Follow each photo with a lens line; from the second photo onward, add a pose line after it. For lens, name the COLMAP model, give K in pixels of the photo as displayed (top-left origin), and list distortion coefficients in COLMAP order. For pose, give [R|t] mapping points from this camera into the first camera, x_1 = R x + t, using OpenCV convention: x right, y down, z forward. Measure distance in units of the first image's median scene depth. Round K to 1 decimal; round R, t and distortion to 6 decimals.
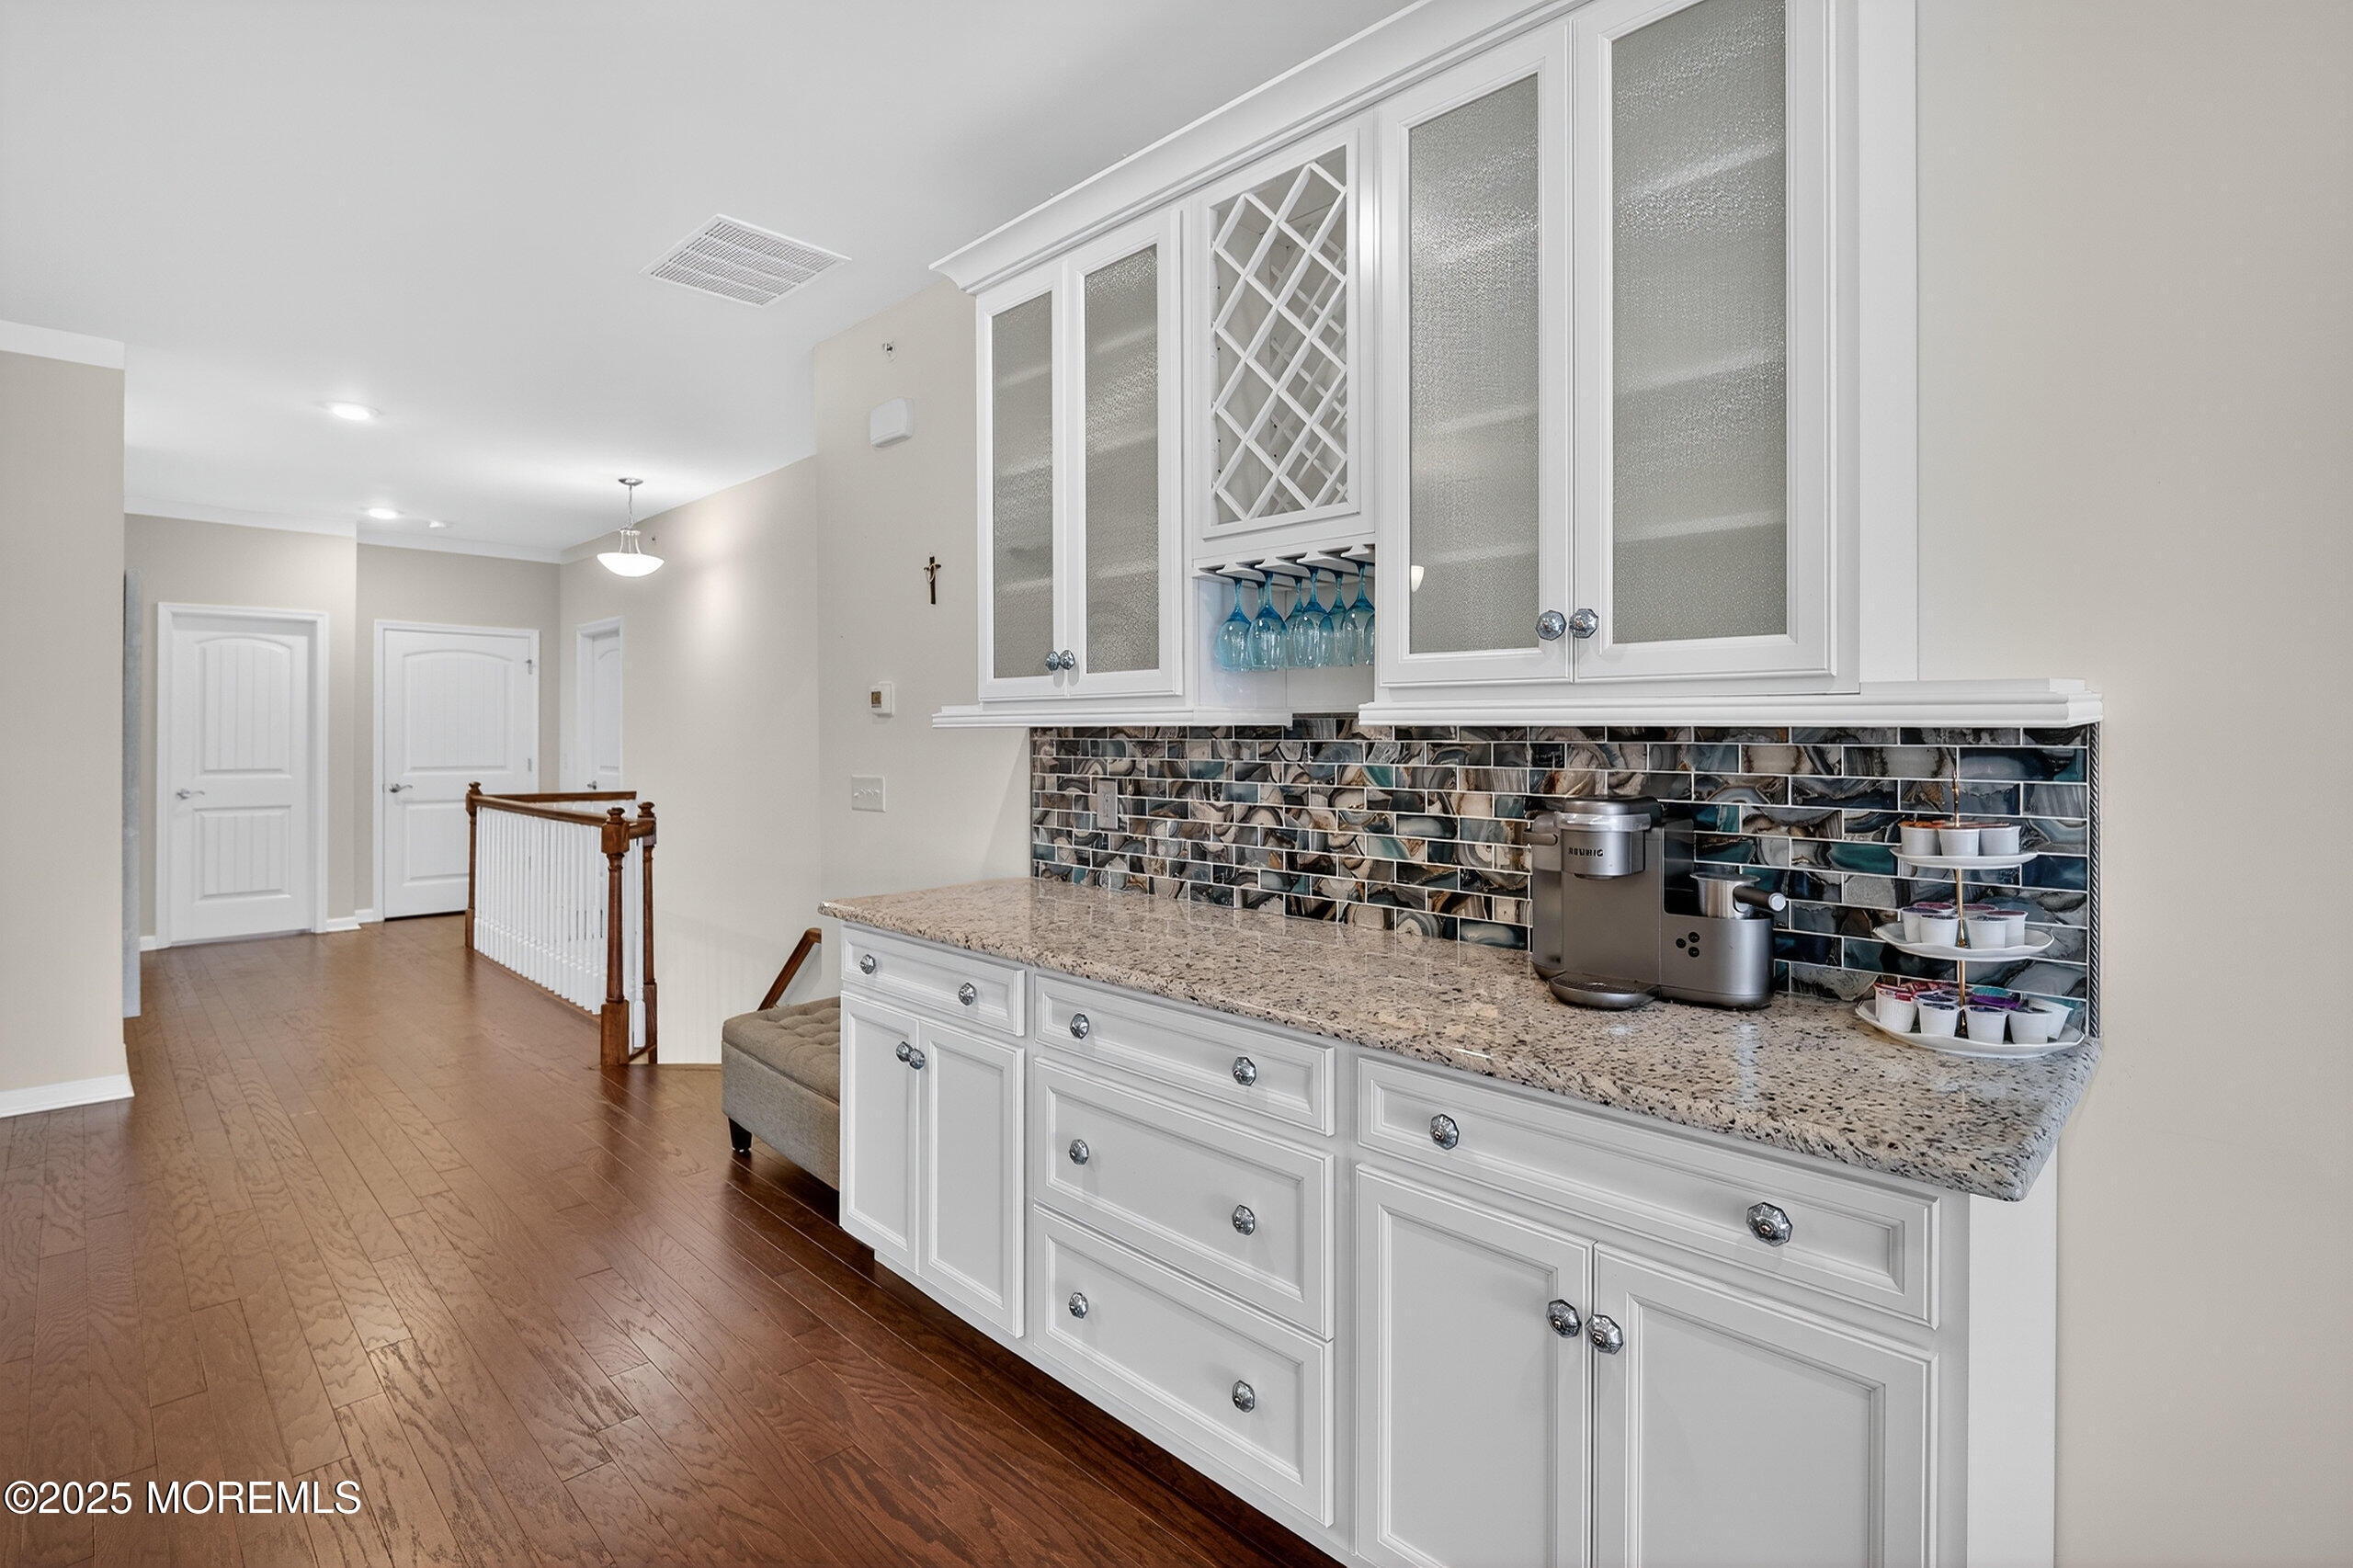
lens RADIAL K [[1124.8, 0, 1277.6], [0, 1124.8, 738.5], [0, 0, 1]] dist [-0.000939, -0.001561]
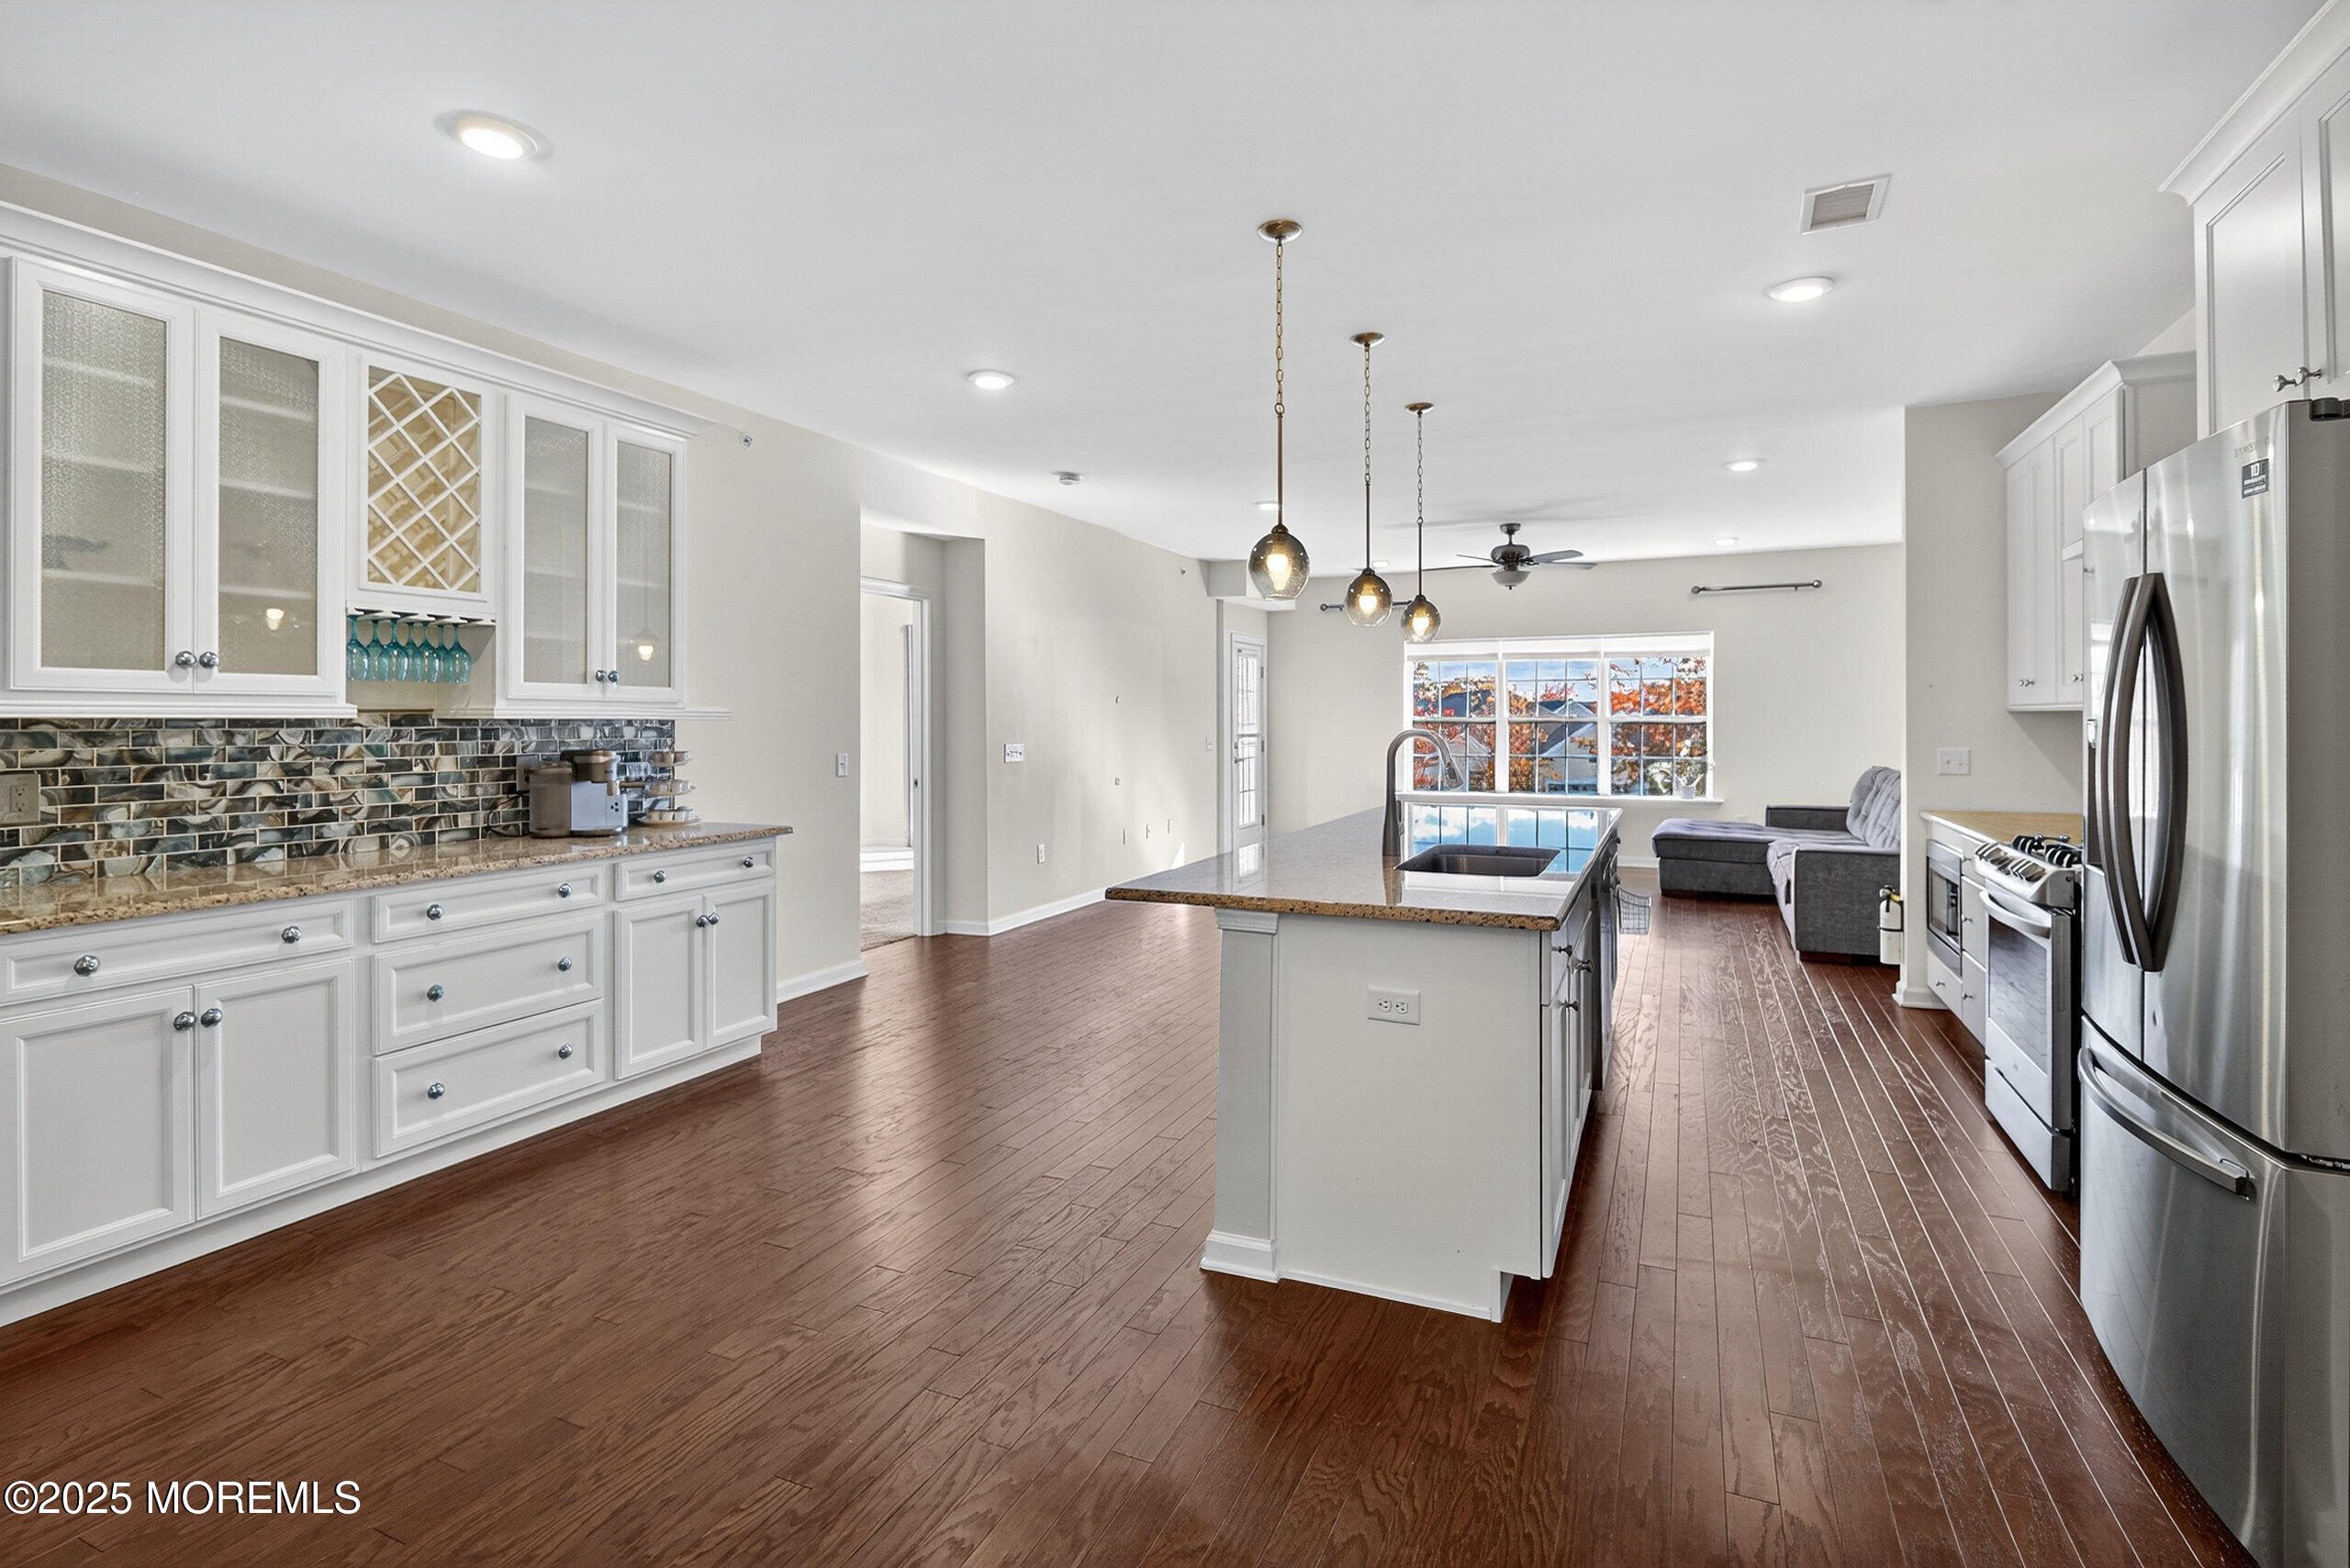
lens RADIAL K [[1123.4, 0, 1159.0], [0, 1123.4, 715.3], [0, 0, 1]] dist [-0.000939, -0.001561]
pose [[-0.326432, 0.003230, 0.945215, -1.663660], [0.006576, 0.999978, -0.001146, -0.006146], [-0.945198, 0.005842, -0.326446, 0.473955]]
